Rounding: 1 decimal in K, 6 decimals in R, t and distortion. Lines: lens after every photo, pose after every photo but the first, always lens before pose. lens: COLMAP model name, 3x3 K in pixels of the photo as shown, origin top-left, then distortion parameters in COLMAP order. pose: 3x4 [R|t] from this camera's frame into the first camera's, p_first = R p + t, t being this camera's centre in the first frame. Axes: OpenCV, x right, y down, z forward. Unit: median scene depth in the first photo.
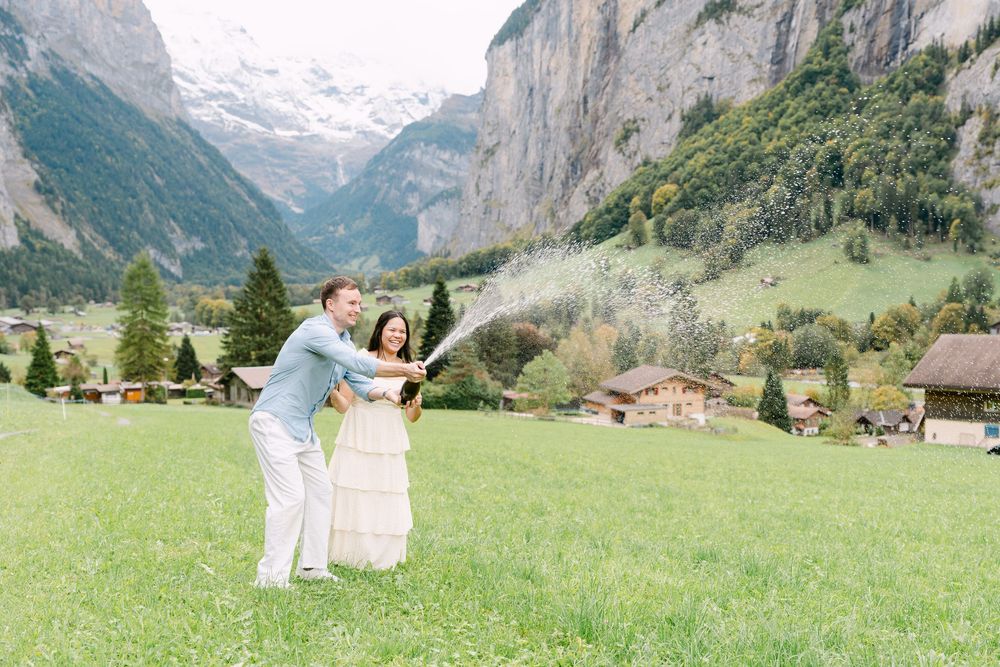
lens RADIAL K [[1133.9, 0, 529.1], [0, 1133.9, 374.8], [0, 0, 1]] dist [0.008898, 0.000000]
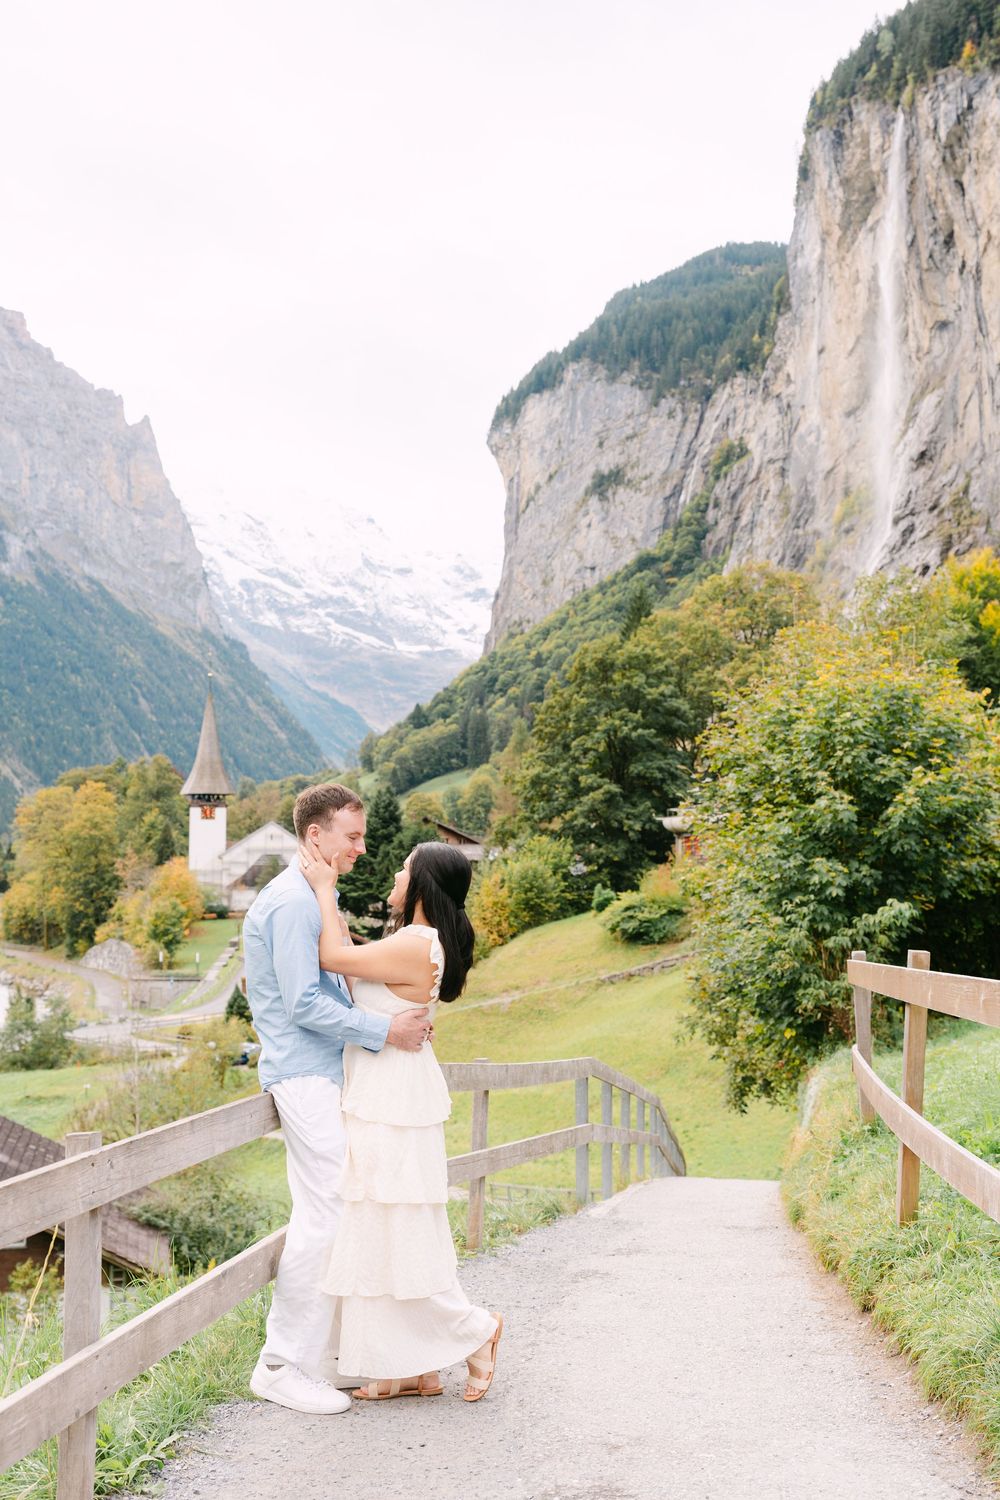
lens RADIAL K [[1554.4, 0, 505.3], [0, 1554.4, 747.2], [0, 0, 1]] dist [-0.003292, 0.000000]
pose [[0.982773, 0.006075, -0.184715, 0.159285], [-0.032952, 0.989205, -0.142787, 0.007689], [0.181853, 0.146414, 0.972364, -0.016056]]
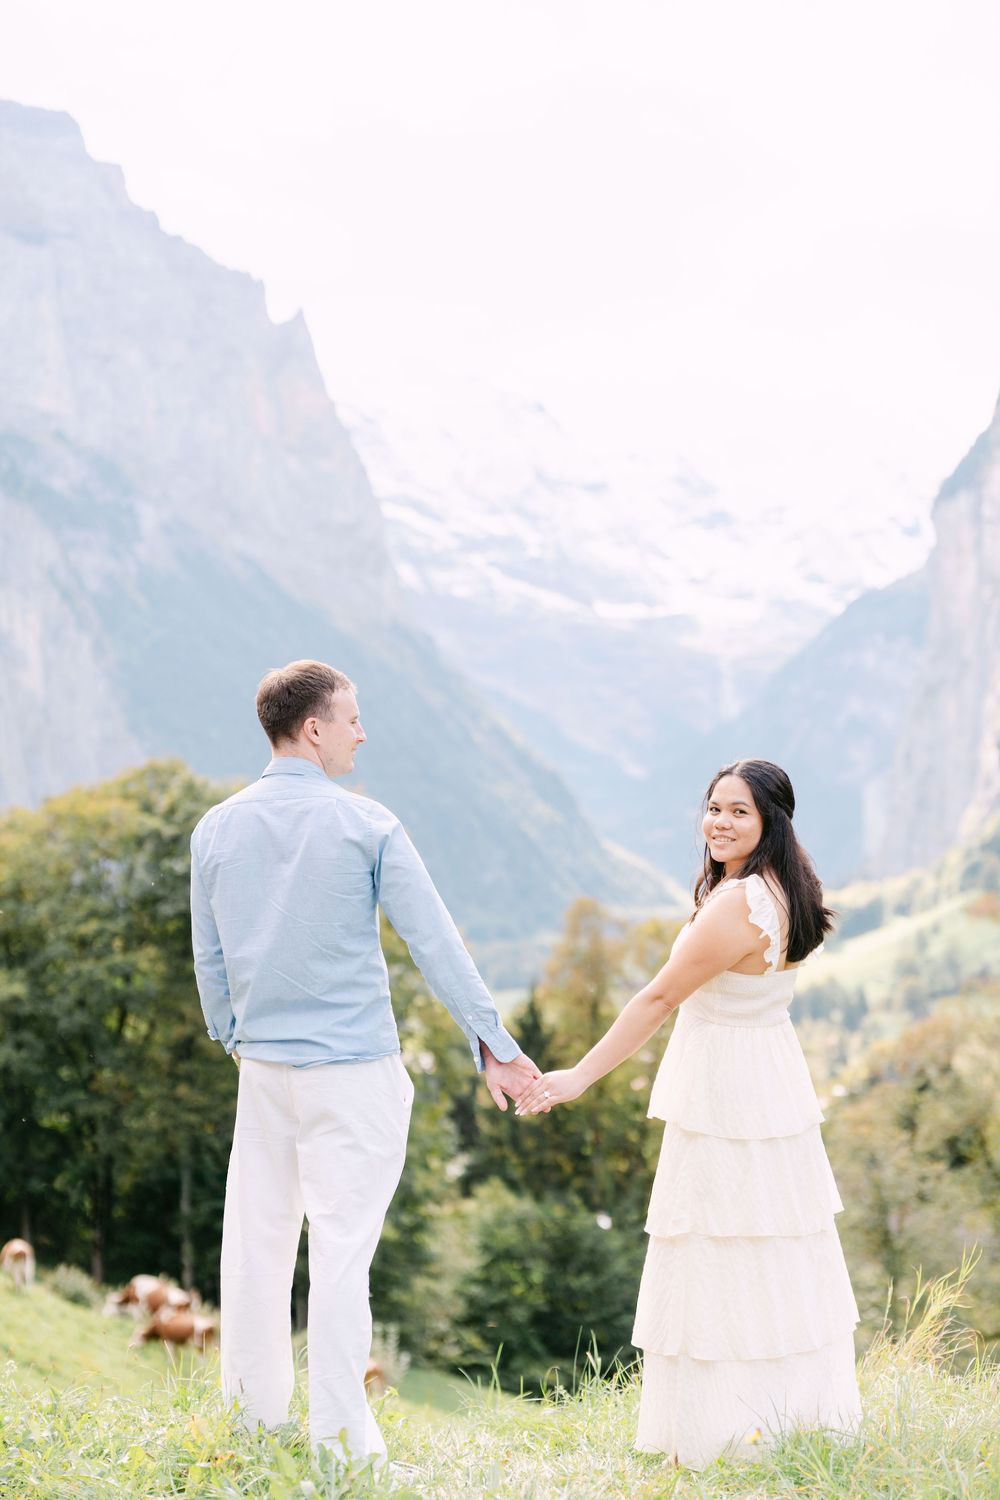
lens RADIAL K [[2575.1, 0, 488.4], [0, 2575.1, 750.2], [0, 0, 1]] dist [-0.048644, 0.000000]
pose [[0.963832, -0.017565, -0.265930, 0.087273], [-0.020552, 0.989956, -0.139875, 0.004471], [0.265716, 0.140282, 0.953790, -0.214587]]
